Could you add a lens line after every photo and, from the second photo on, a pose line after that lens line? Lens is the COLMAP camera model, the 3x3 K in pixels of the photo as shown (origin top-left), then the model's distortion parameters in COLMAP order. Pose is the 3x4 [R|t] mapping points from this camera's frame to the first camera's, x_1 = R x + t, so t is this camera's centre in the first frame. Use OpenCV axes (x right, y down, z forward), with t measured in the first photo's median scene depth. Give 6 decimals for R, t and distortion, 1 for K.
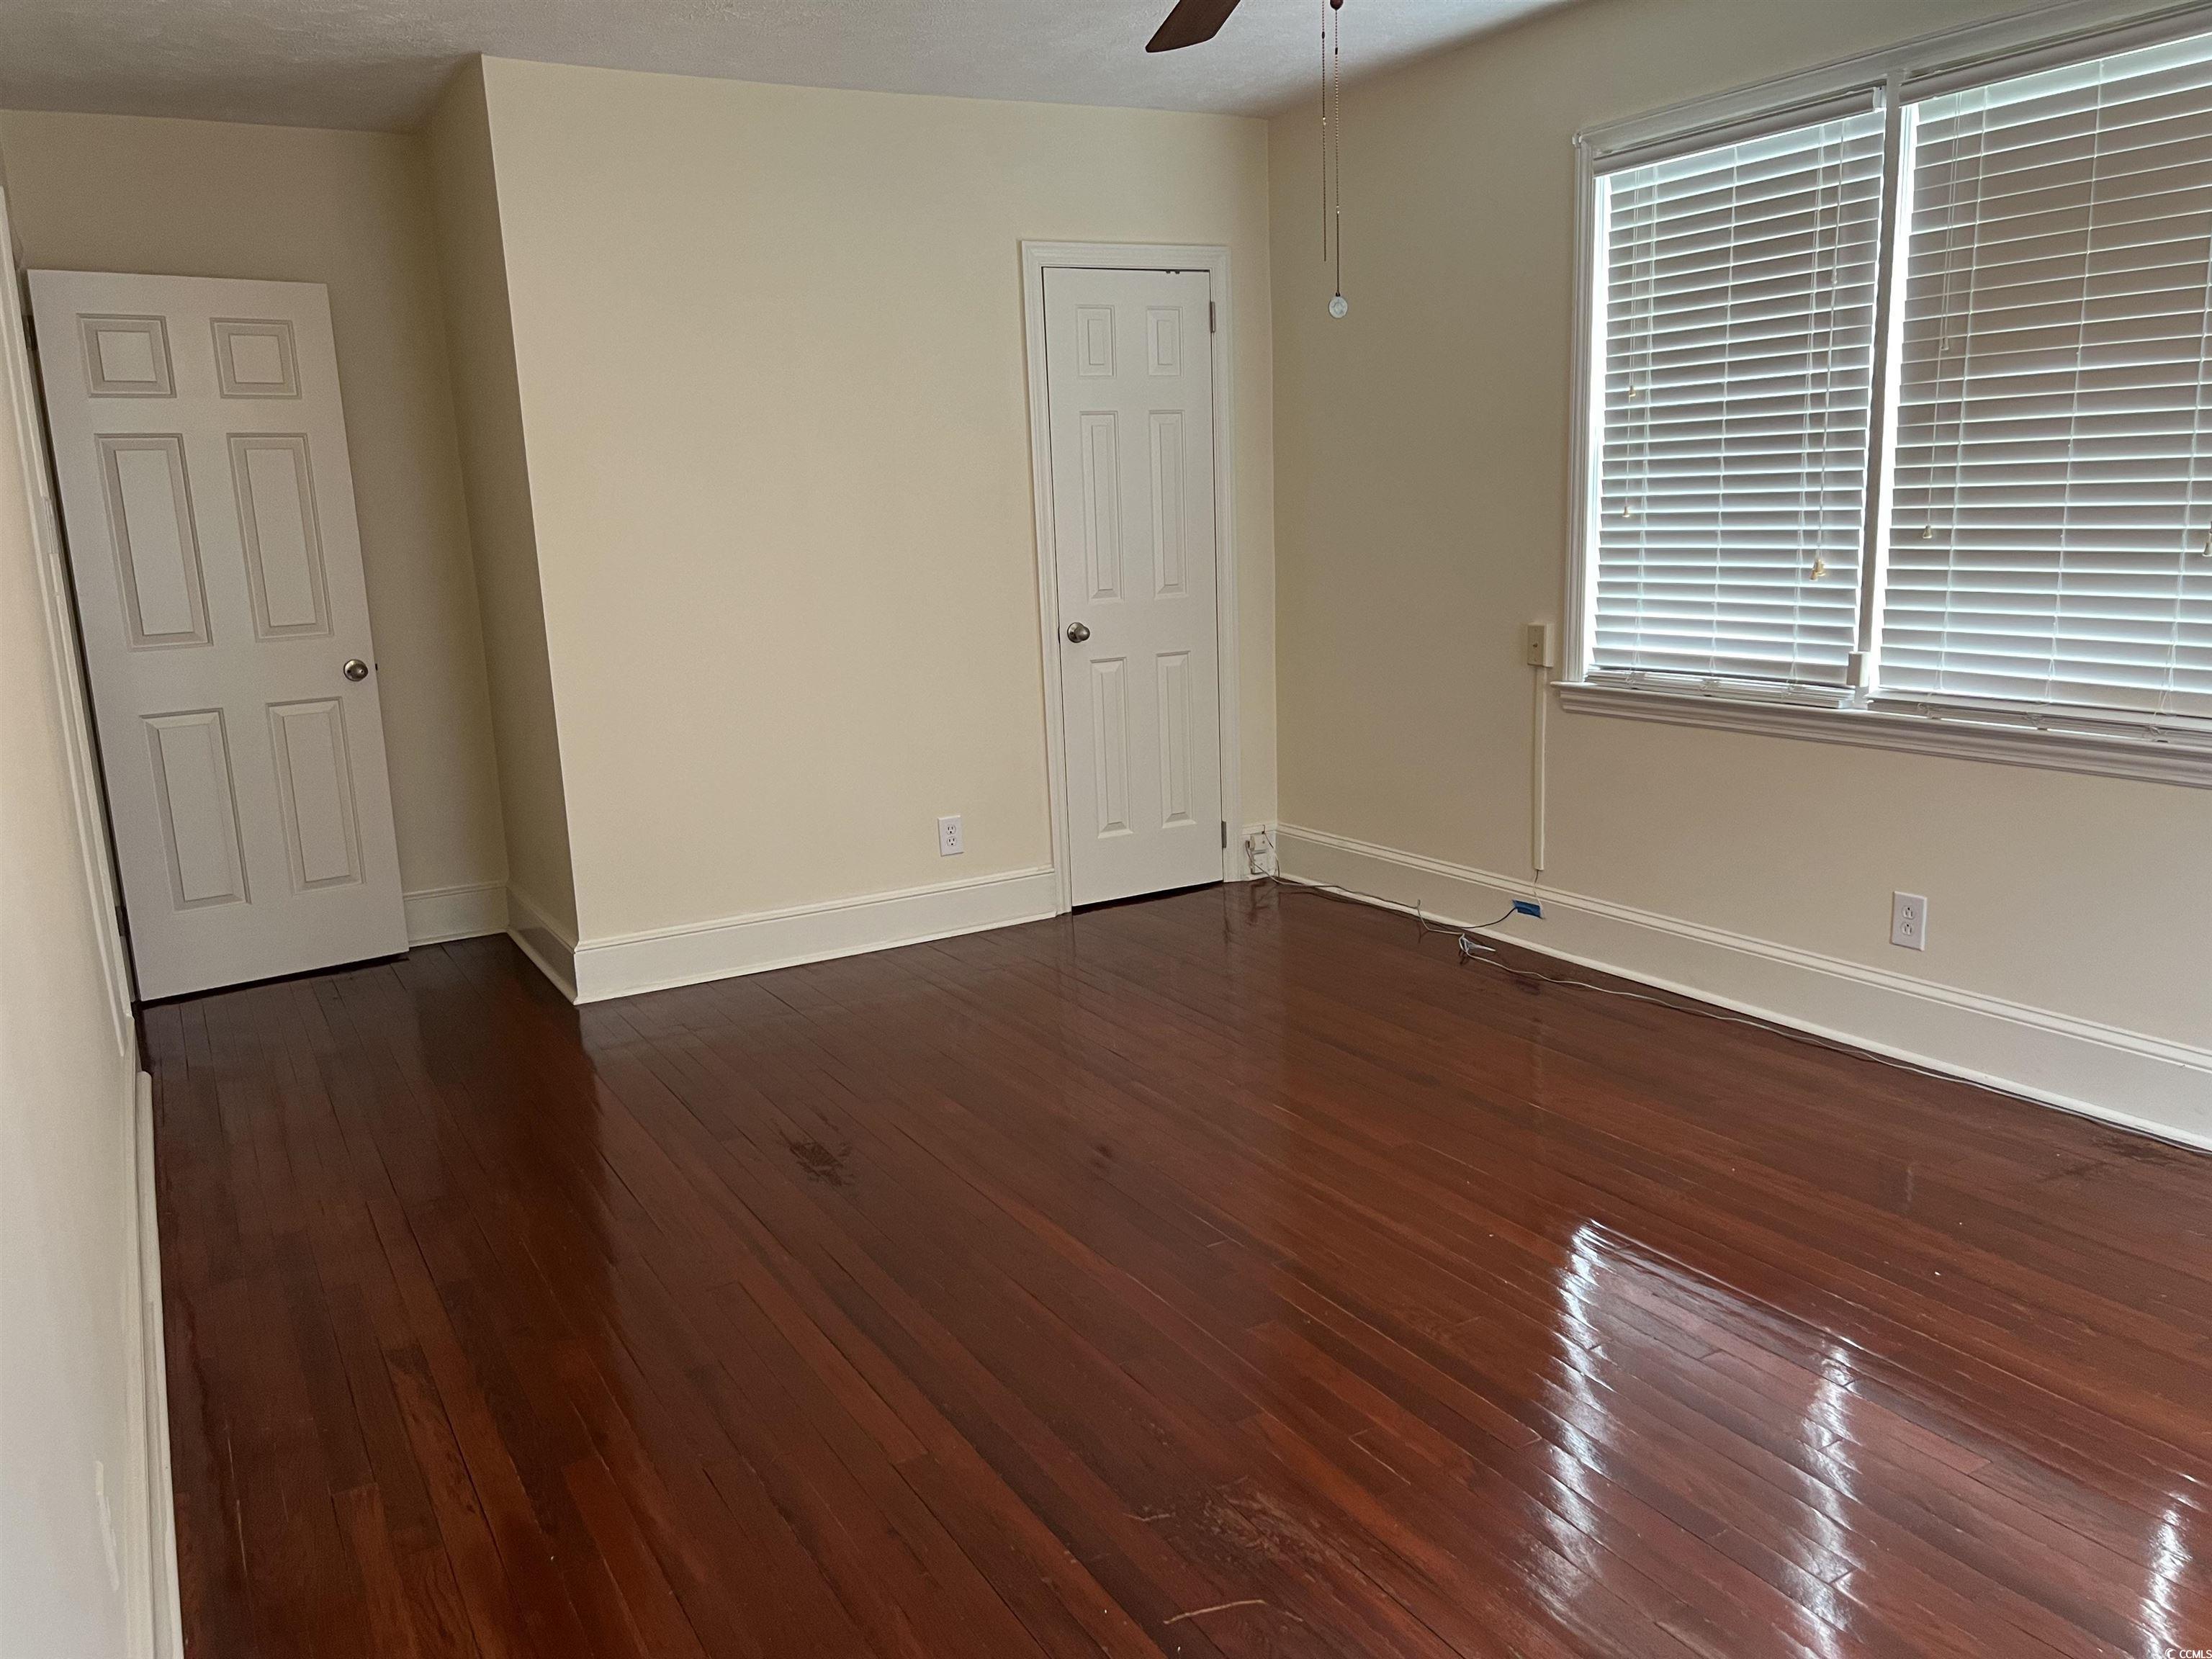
lens RADIAL K [[1660.1, 0, 1121.6], [0, 1660.1, 817.6], [0, 0, 1]] dist [0.062688, -0.061588]
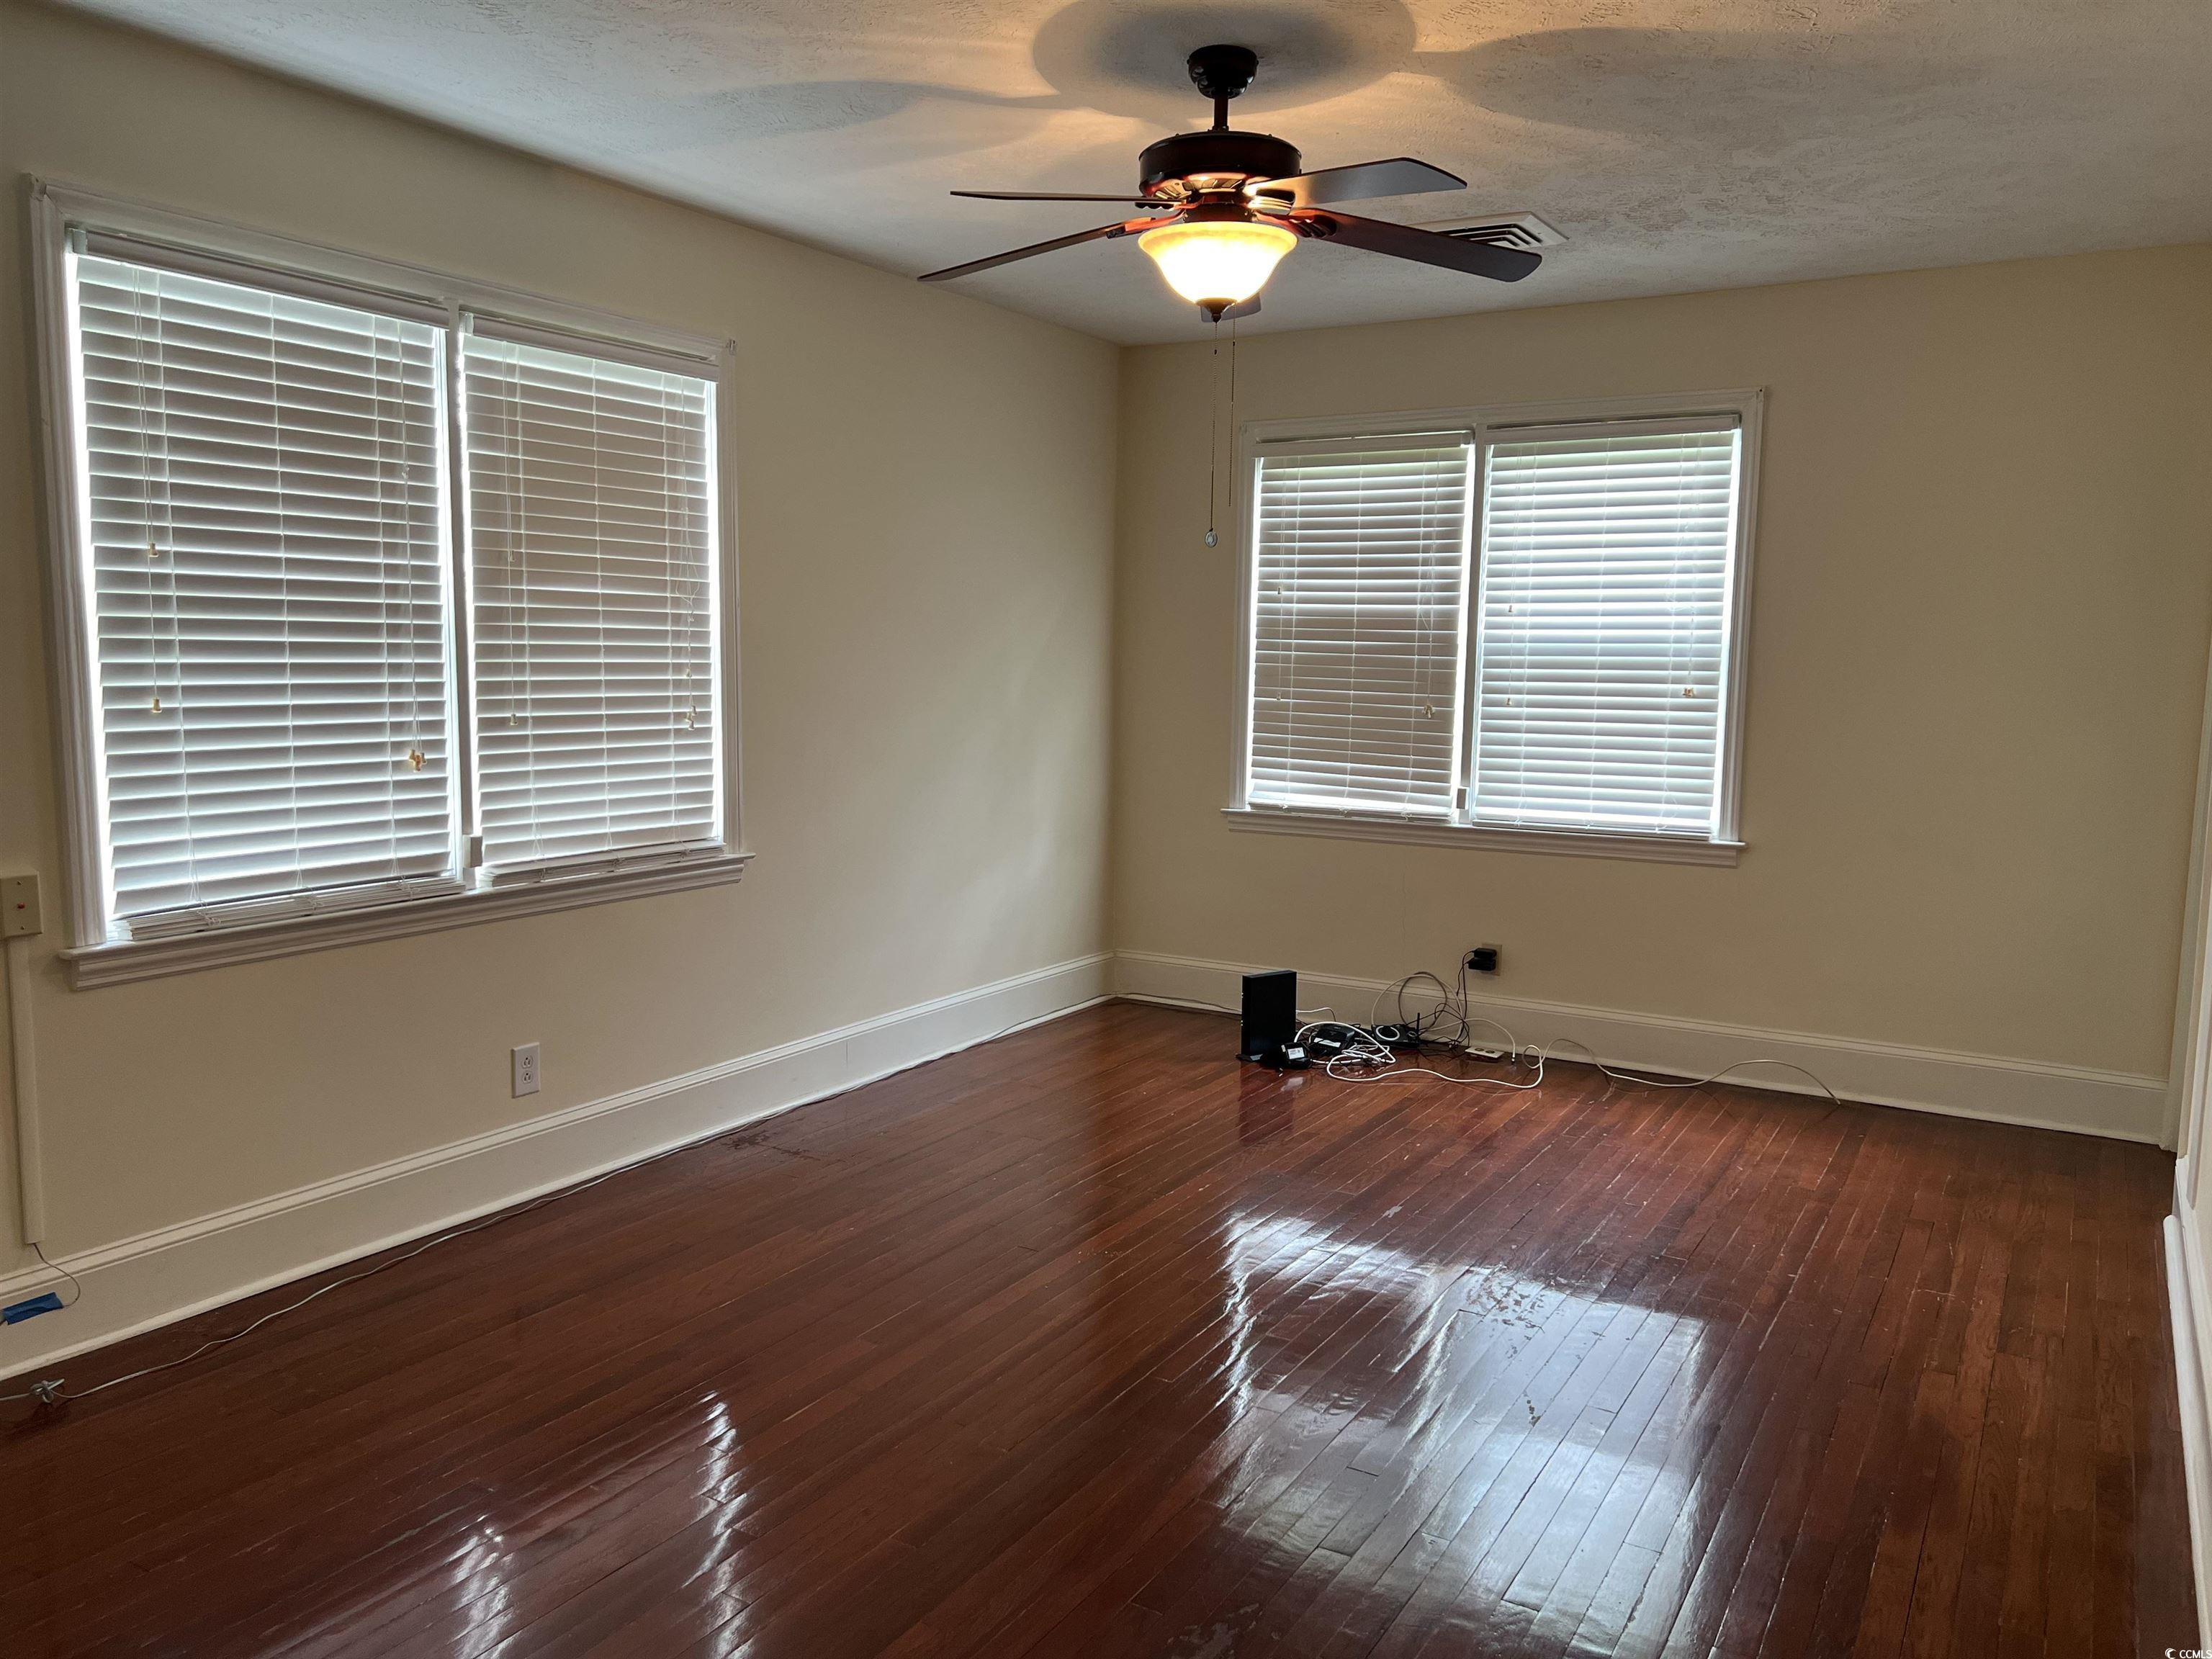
lens RADIAL K [[1660.1, 0, 1121.2], [0, 1660.1, 834.9], [0, 0, 1]] dist [0.062688, -0.061588]
pose [[-0.478933, -0.068208, 0.875198, -0.666673], [0.174353, 0.969724, 0.170986, -0.207704], [-0.860363, 0.234484, -0.452540, 1.131497]]
